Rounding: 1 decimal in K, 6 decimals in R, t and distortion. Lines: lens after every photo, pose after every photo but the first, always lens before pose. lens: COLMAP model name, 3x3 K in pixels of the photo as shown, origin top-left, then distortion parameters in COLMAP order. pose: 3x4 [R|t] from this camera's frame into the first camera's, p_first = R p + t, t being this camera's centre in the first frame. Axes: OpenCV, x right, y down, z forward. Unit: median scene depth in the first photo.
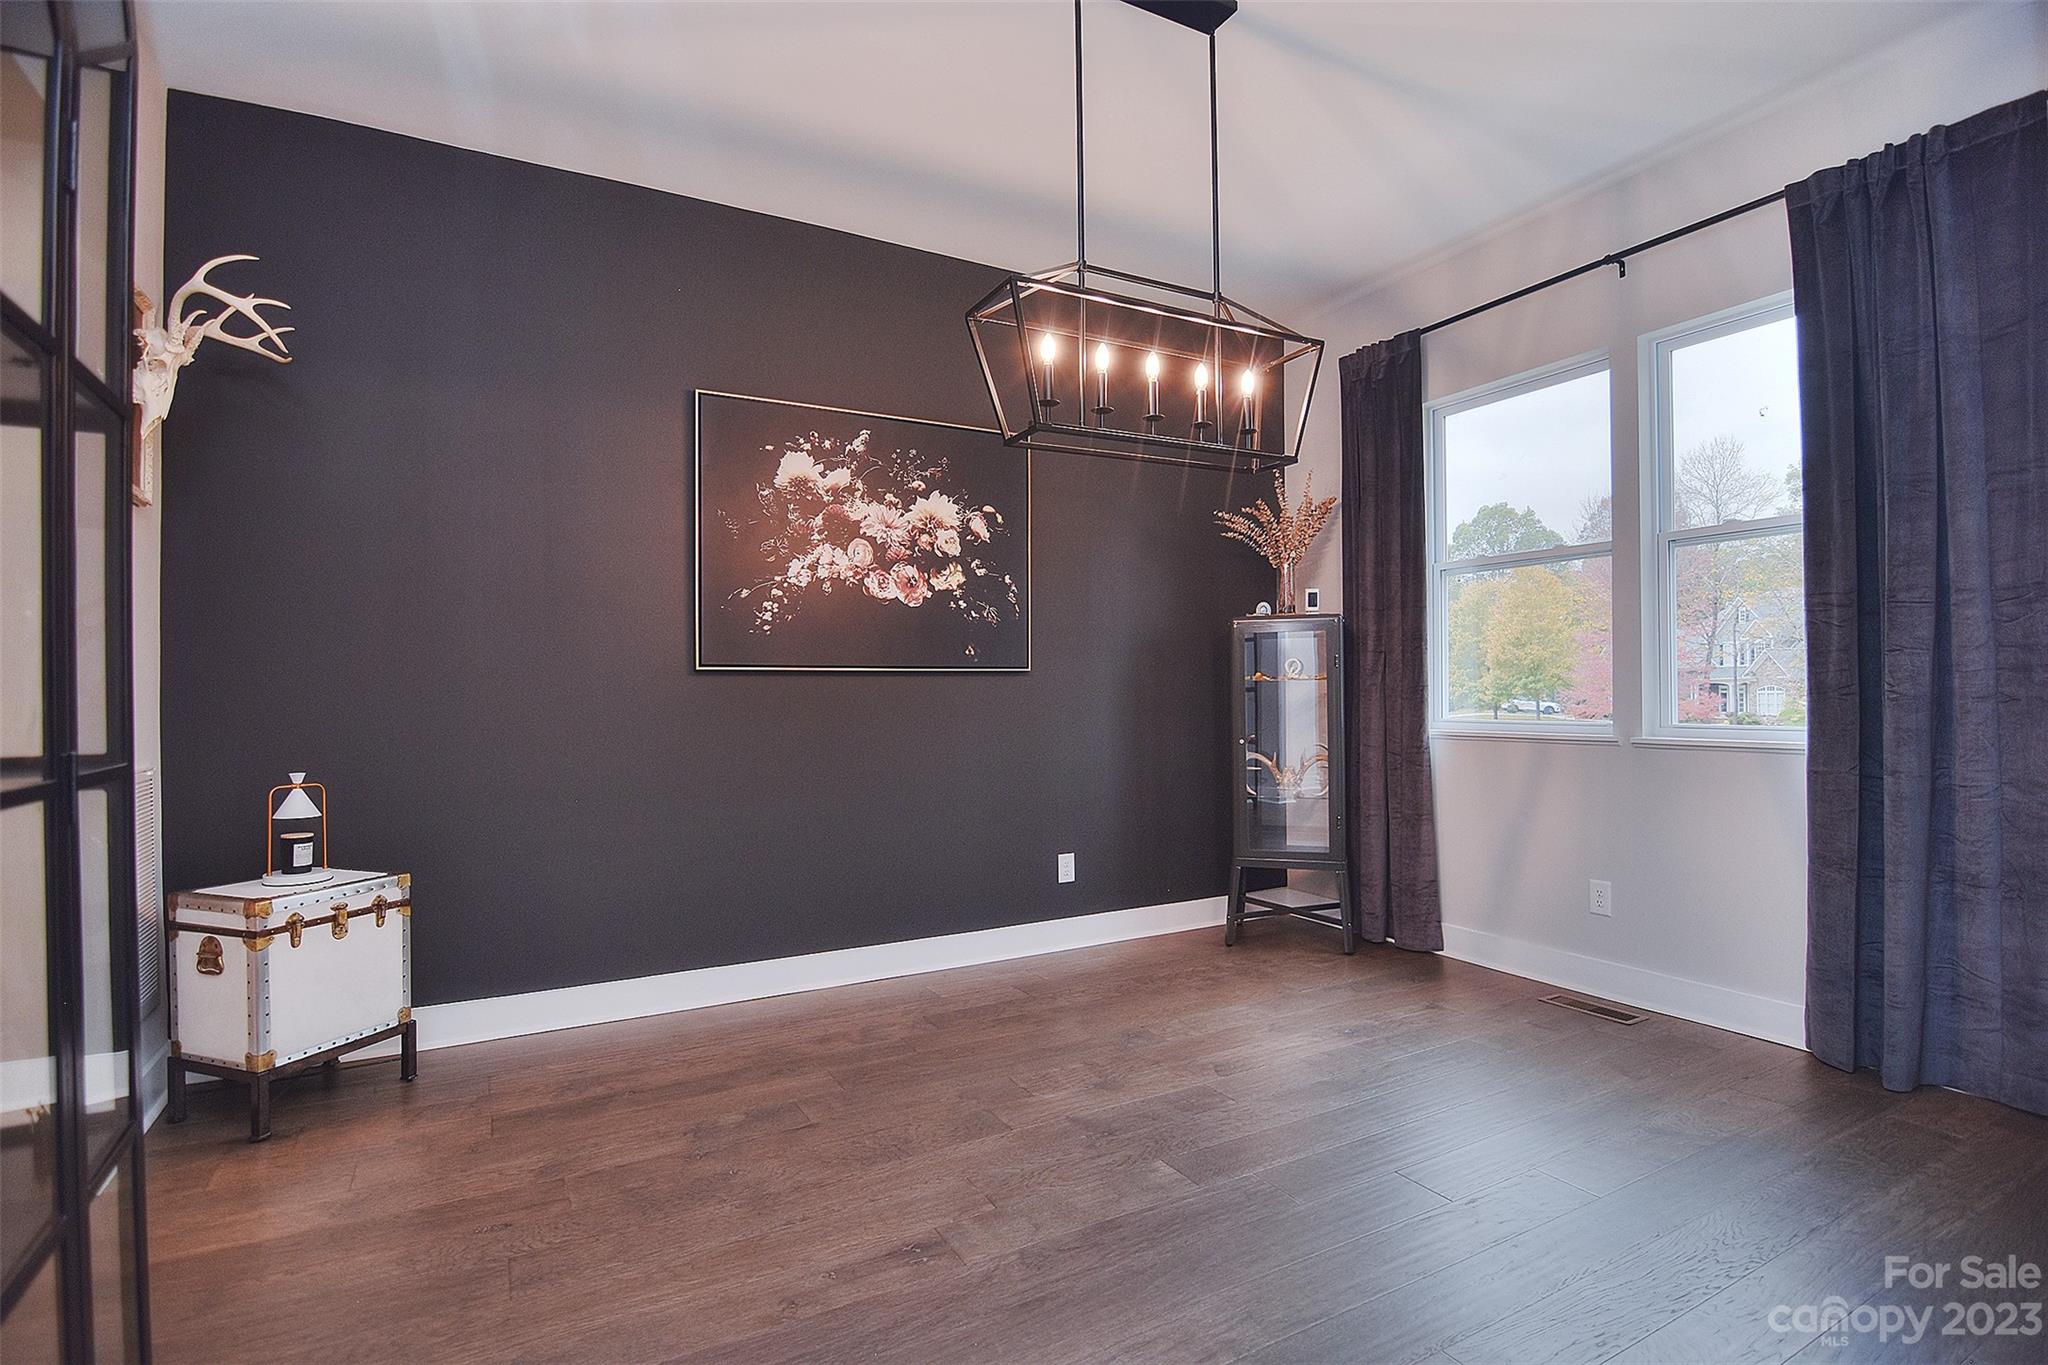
lens RADIAL K [[987.7, 0, 1030.3], [0, 987.7, 672.1], [0, 0, 1]] dist [-0.000540, -0.017264]
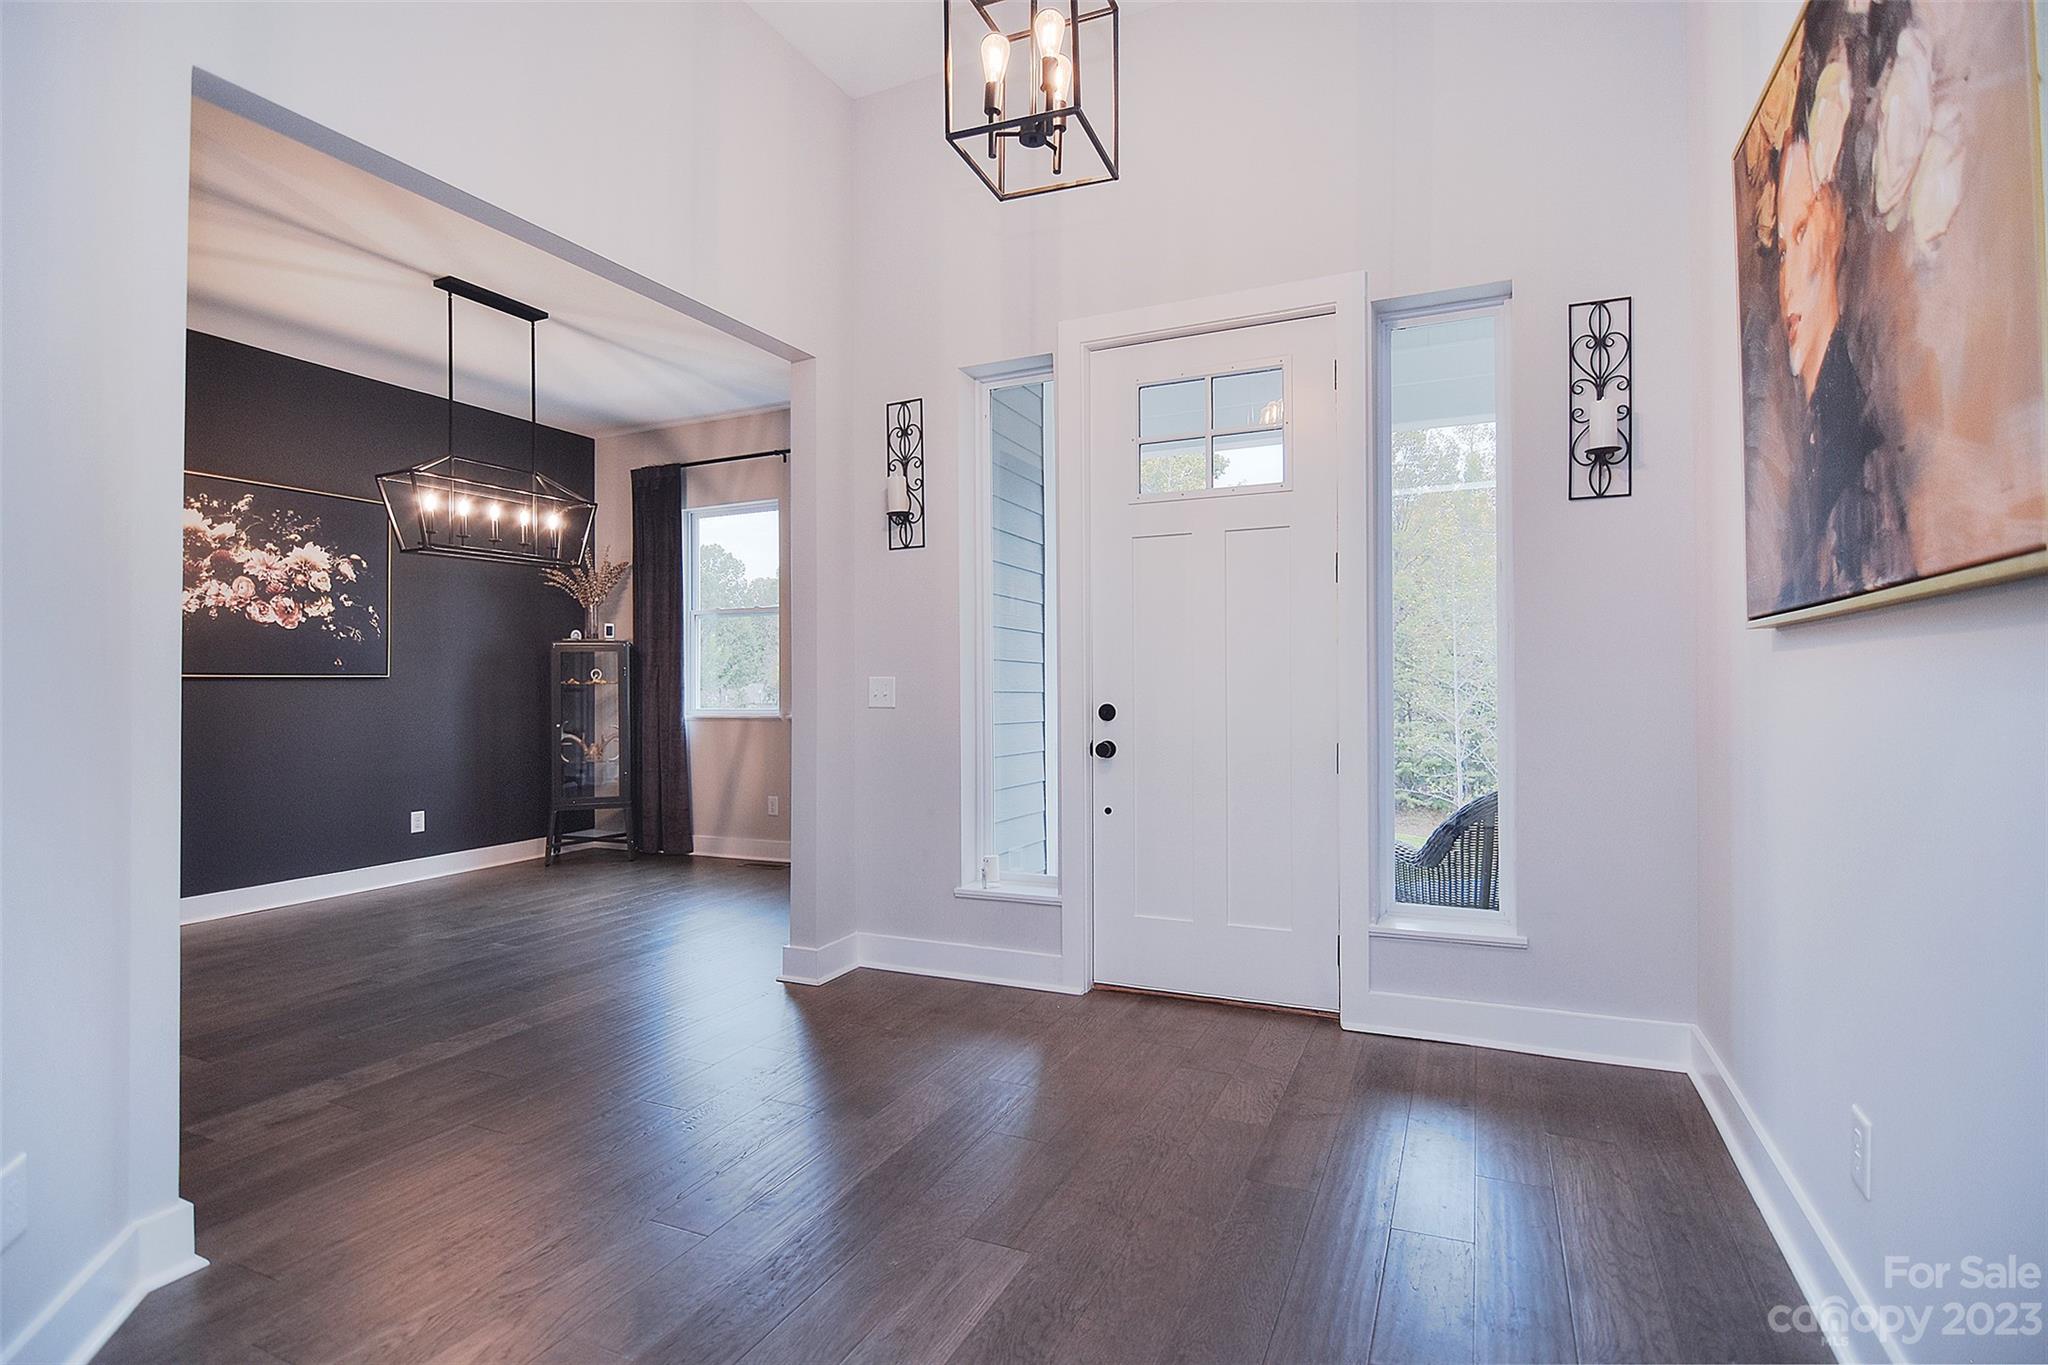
lens RADIAL K [[987.7, 0, 1030.3], [0, 987.7, 672.1], [0, 0, 1]] dist [-0.000540, -0.017264]
pose [[0.807516, 0.007362, 0.589799, -0.092311], [-0.007643, 0.999969, -0.002017, -0.012737], [-0.589796, -0.002879, 0.807547, -0.654117]]
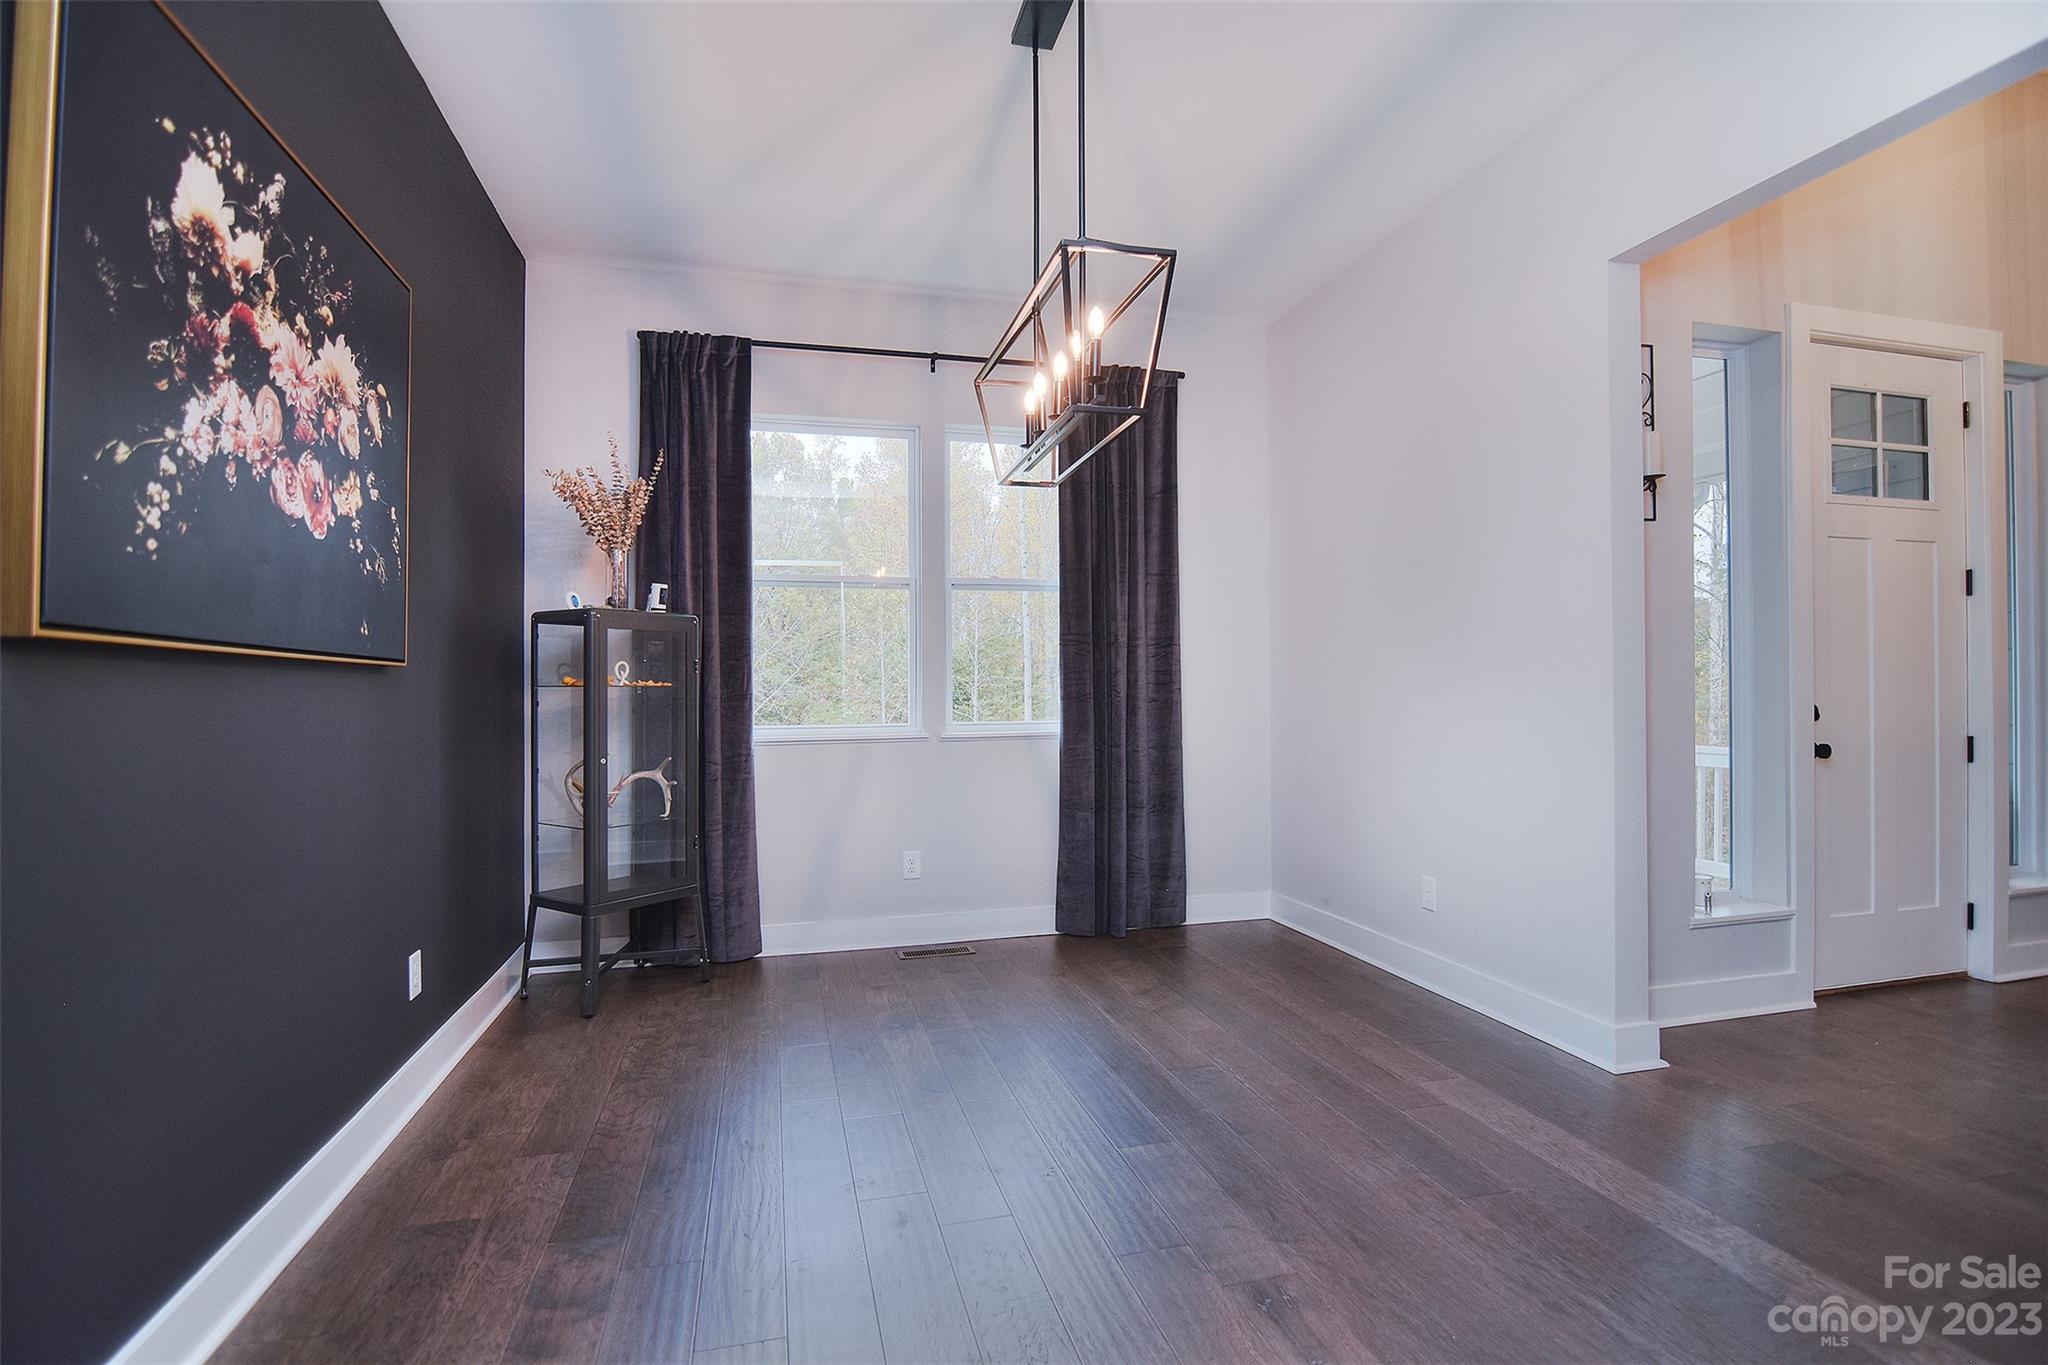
lens RADIAL K [[993.3, 0, 1024.0], [0, 993.3, 682.5], [0, 0, 1]] dist [-0.000264, -0.012114]
pose [[0.252964, 0.016451, 0.967336, -0.536176], [-0.010310, 0.999844, -0.014308, 0.014803], [-0.967421, -0.006353, 0.253094, 0.496466]]
